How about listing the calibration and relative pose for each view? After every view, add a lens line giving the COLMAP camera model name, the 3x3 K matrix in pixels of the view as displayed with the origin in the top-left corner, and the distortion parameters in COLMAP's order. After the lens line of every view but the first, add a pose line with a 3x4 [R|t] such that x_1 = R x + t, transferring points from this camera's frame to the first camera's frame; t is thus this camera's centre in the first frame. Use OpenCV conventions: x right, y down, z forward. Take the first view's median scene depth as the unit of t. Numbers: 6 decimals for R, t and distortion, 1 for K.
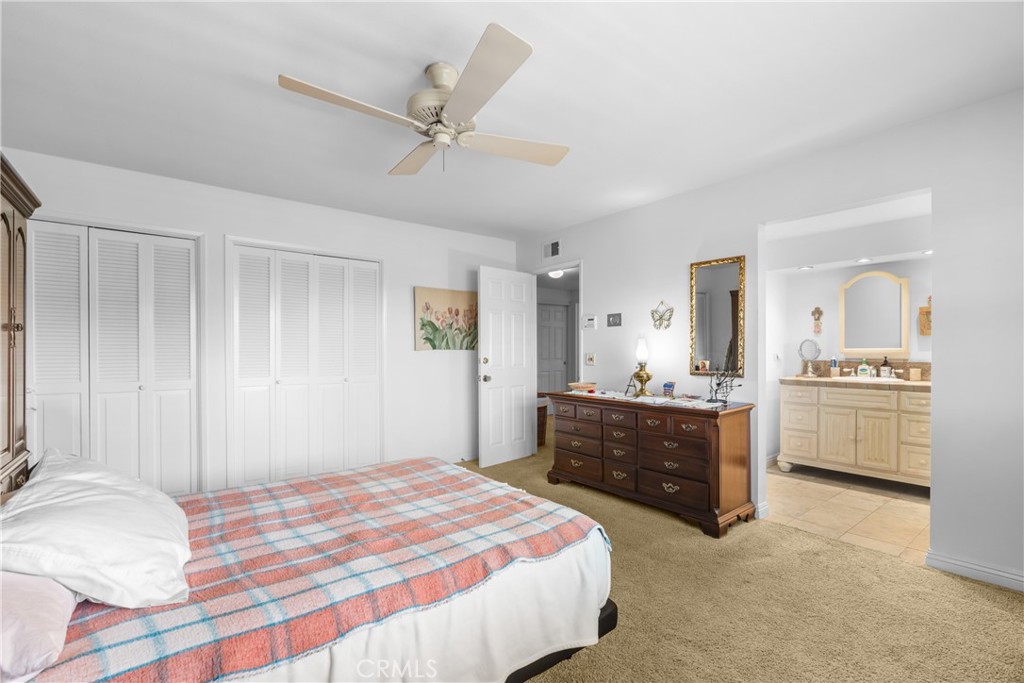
lens RADIAL K [[452.5, 0, 505.1], [0, 452.5, 351.4], [0, 0, 1]] dist [-0.009831, 0.002069]
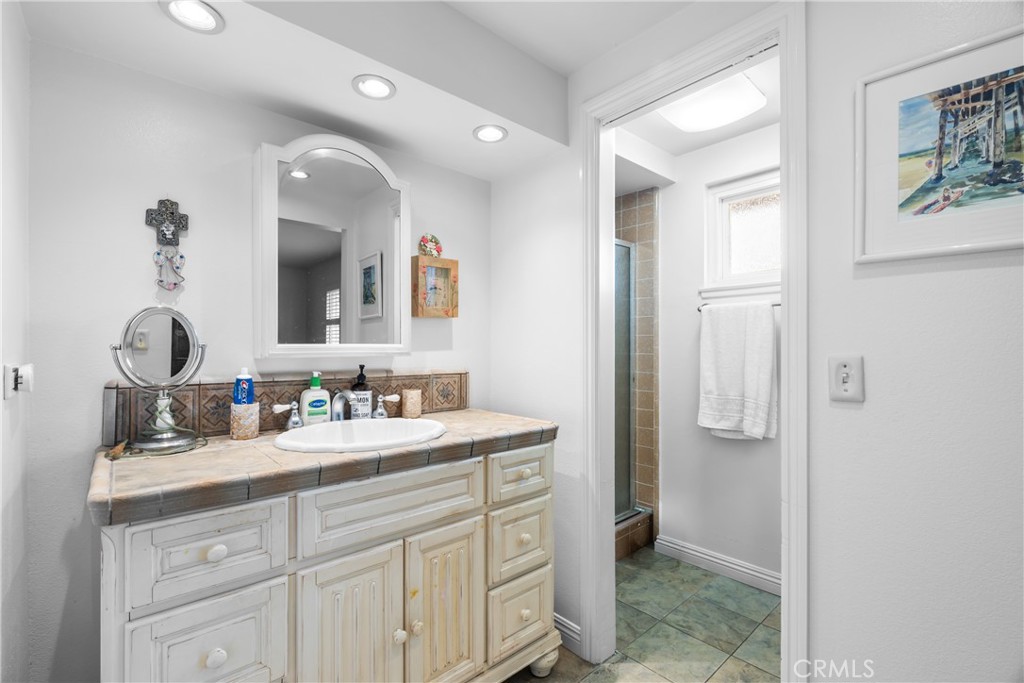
lens RADIAL K [[452.5, 0, 512.9], [0, 452.5, 345.4], [0, 0, 1]] dist [-0.009831, 0.002069]
pose [[-0.085840, 0.010329, 0.996255, 0.432639], [0.003089, 0.999944, -0.010101, -0.001336], [-0.996304, 0.002211, -0.085868, 0.897441]]
